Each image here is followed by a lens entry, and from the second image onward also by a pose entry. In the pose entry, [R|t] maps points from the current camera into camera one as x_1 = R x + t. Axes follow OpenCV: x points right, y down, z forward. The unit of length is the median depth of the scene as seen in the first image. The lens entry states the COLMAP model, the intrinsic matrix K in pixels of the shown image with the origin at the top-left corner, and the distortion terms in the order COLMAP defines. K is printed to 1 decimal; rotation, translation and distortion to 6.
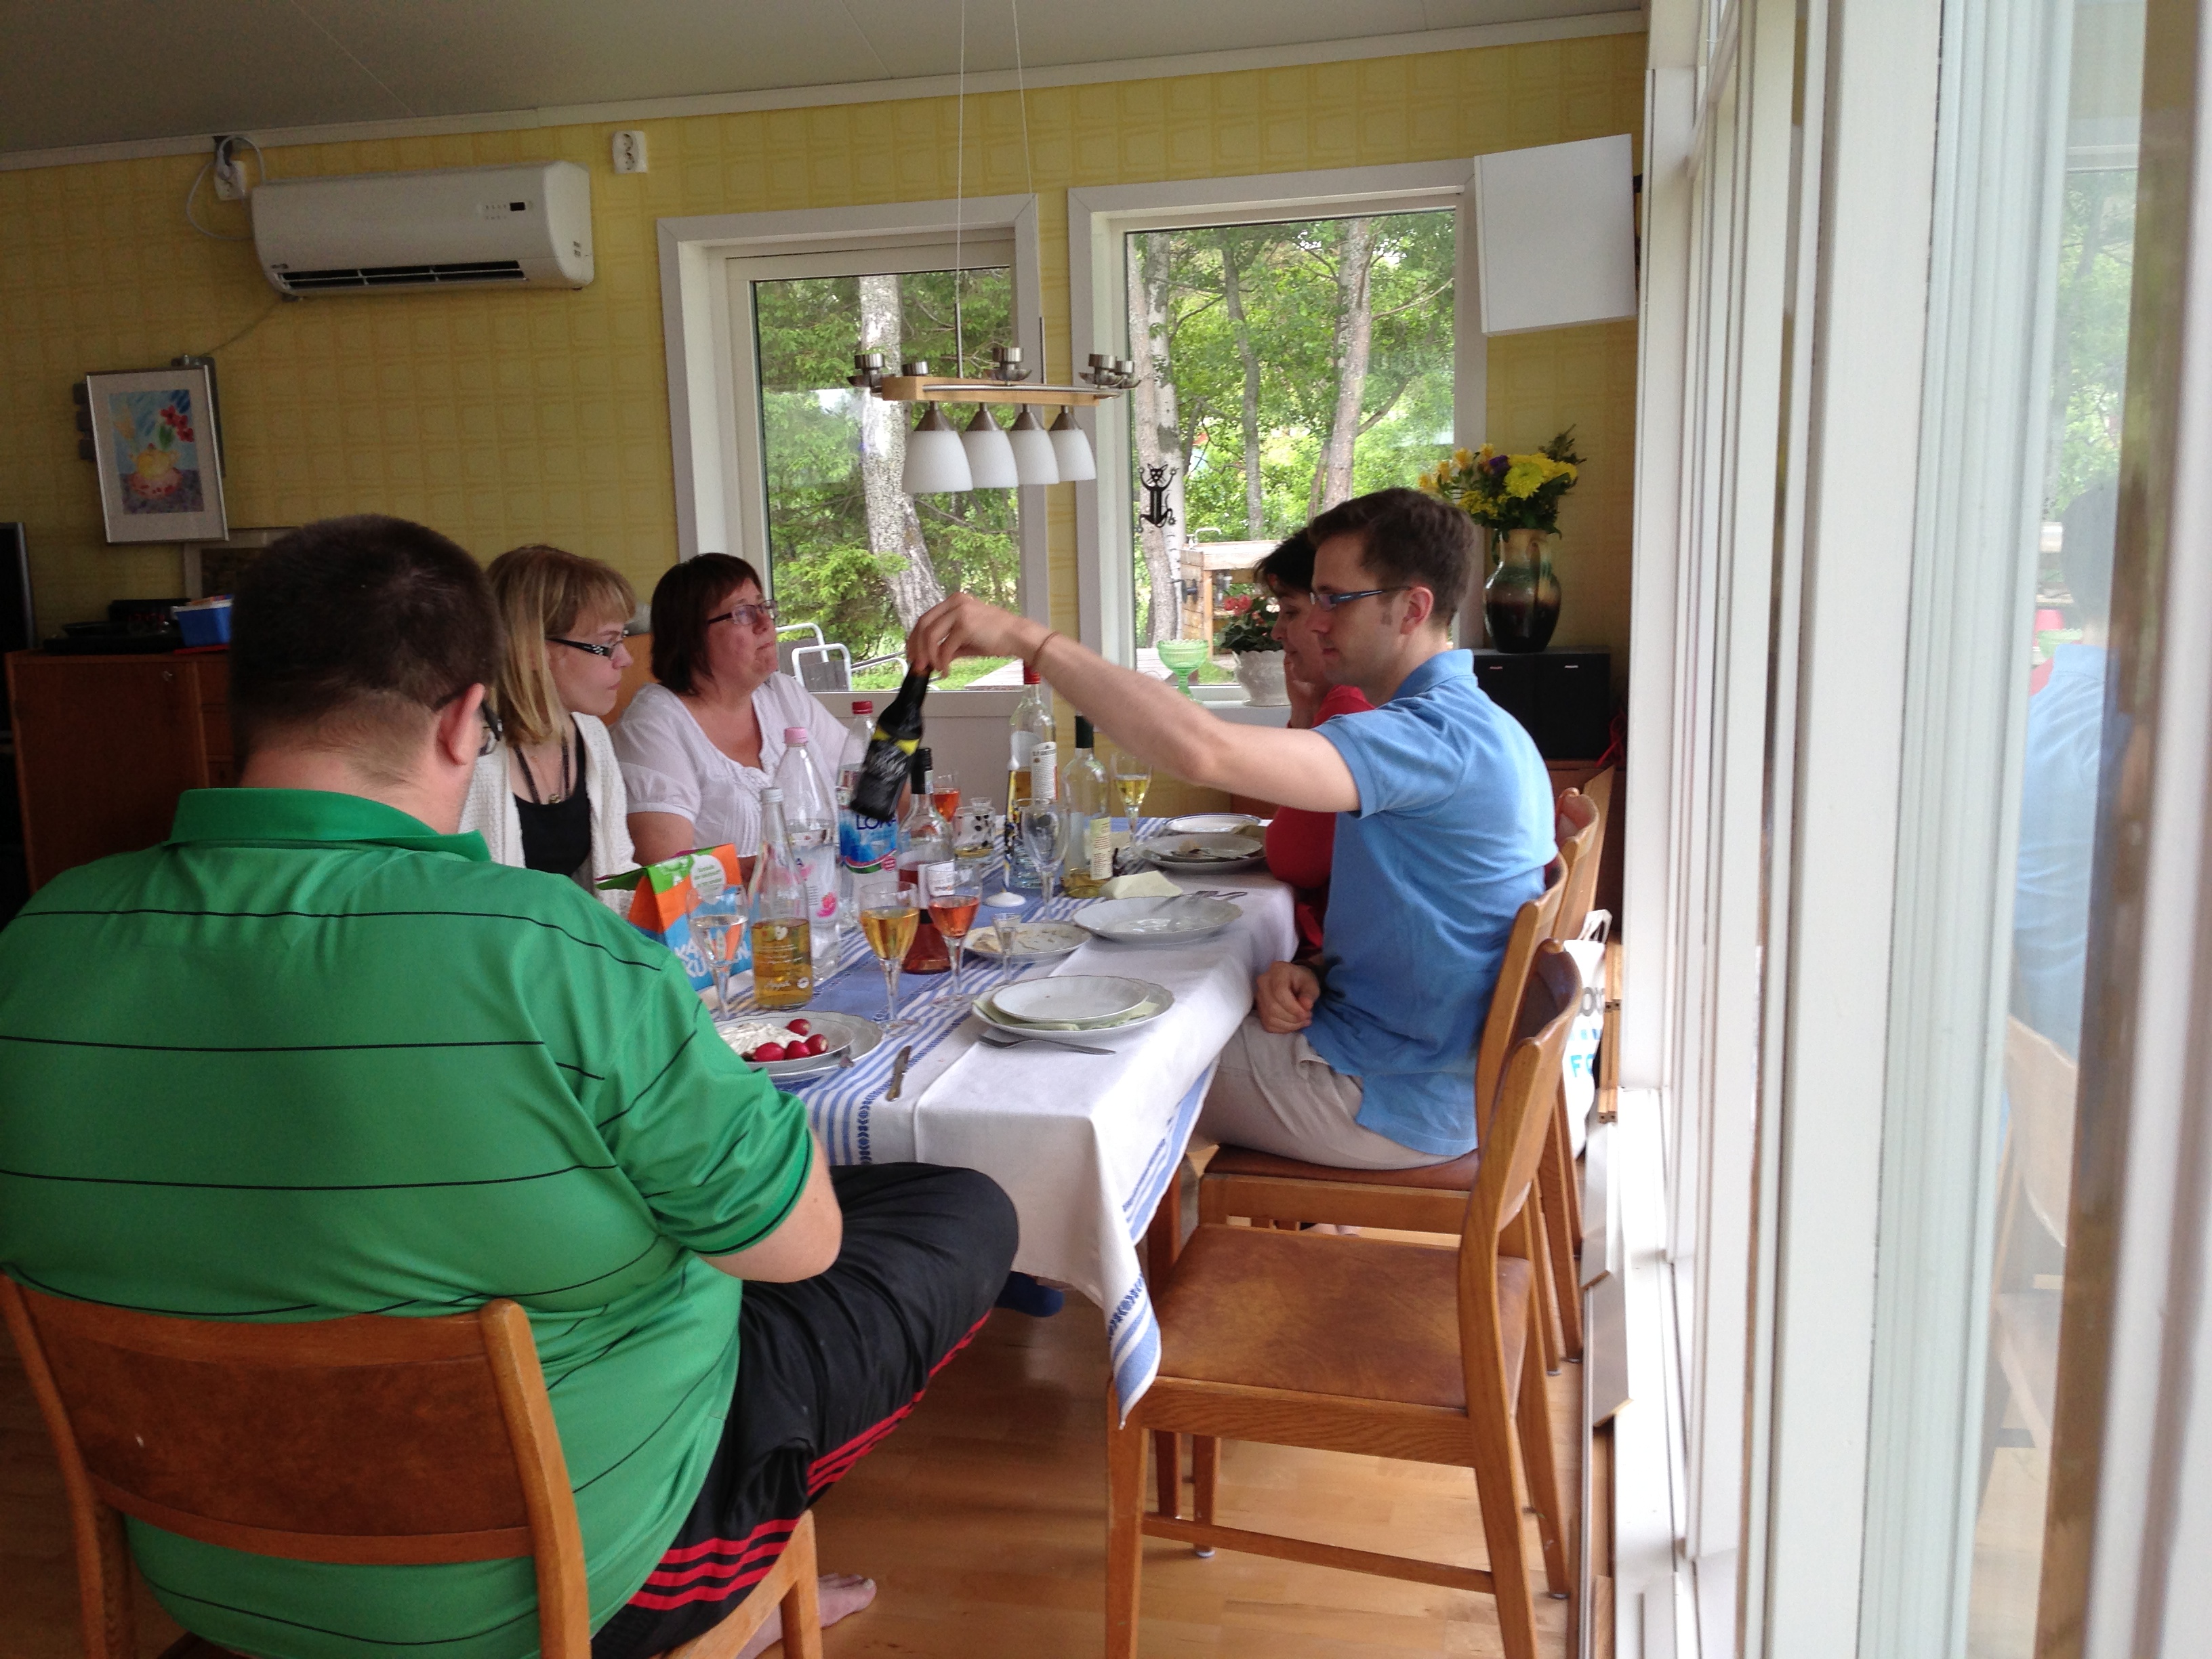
lens RADIAL K [[2105.8, 0, 1107.1], [0, 2105.8, 829.6], [0, 0, 1]] dist [0.338298, -0.000075]
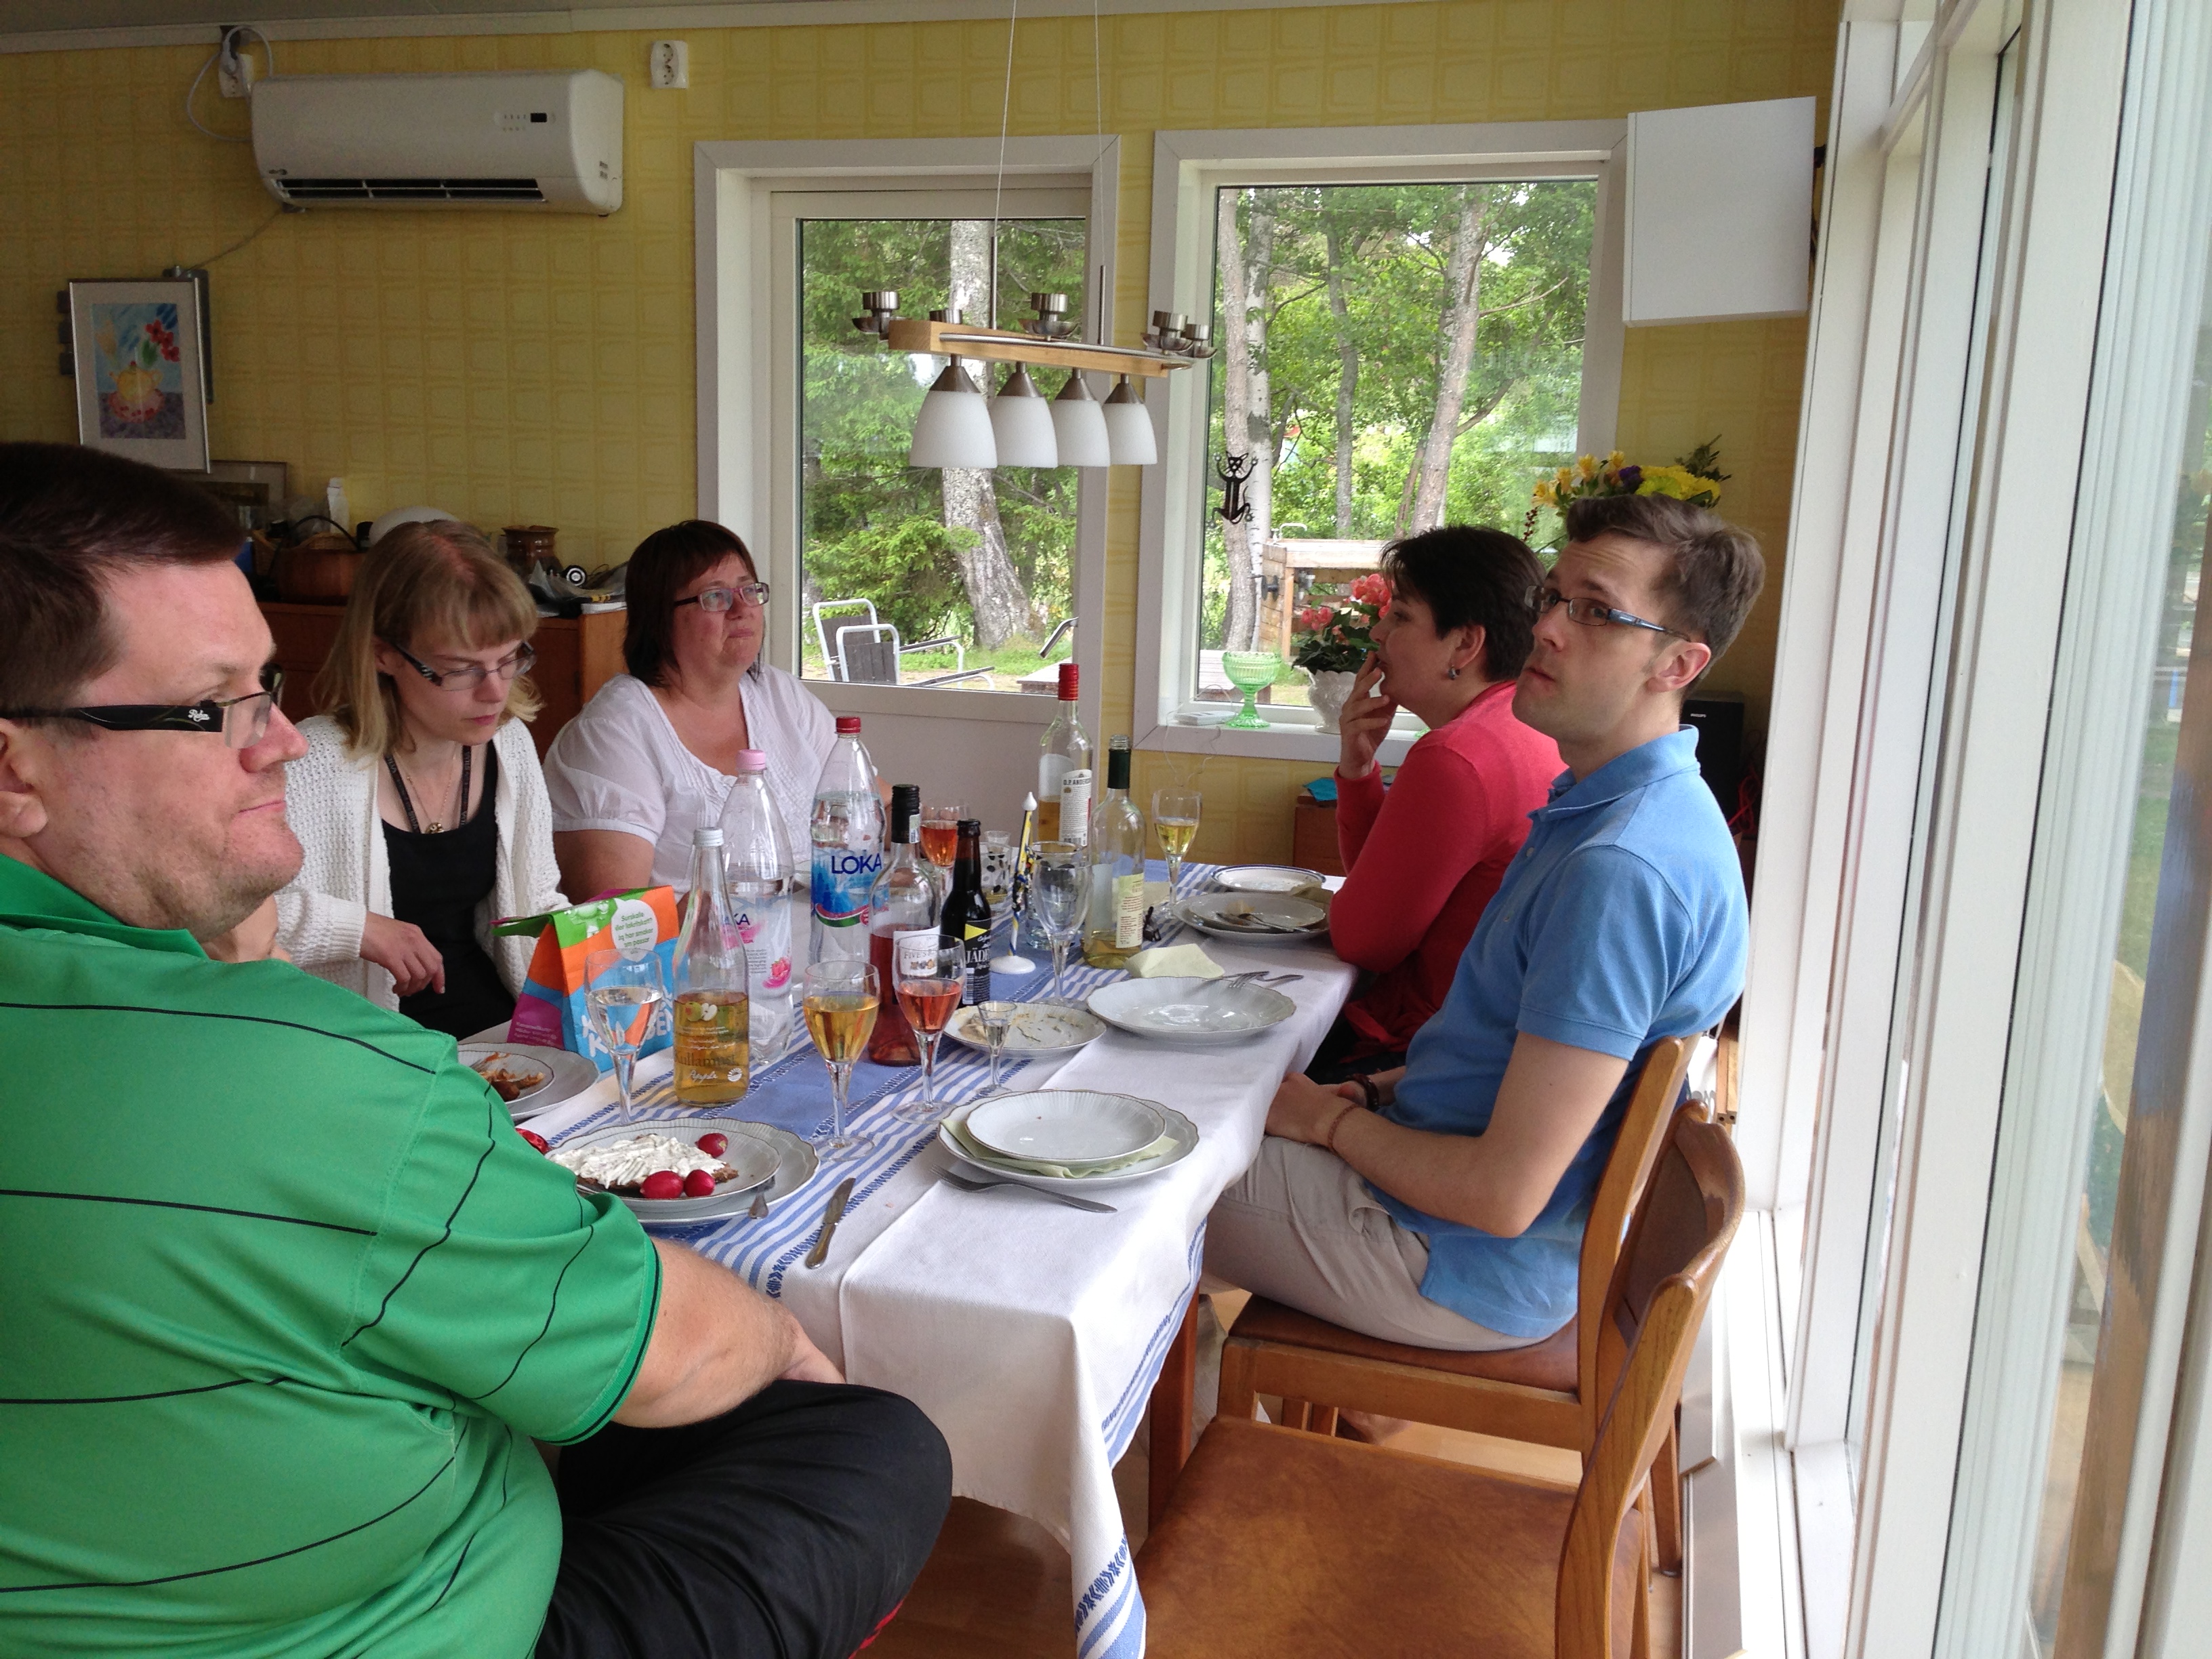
lens RADIAL K [[2102.7, 0, 1143.3], [0, 2102.7, 829.5], [0, 0, 1]] dist [0.341427, -0.136314]
pose [[0.997793, 0.064796, -0.014492, 0.008829], [-0.064697, 0.997879, 0.007183, -0.021334], [0.014927, -0.006230, 0.999869, 0.127868]]
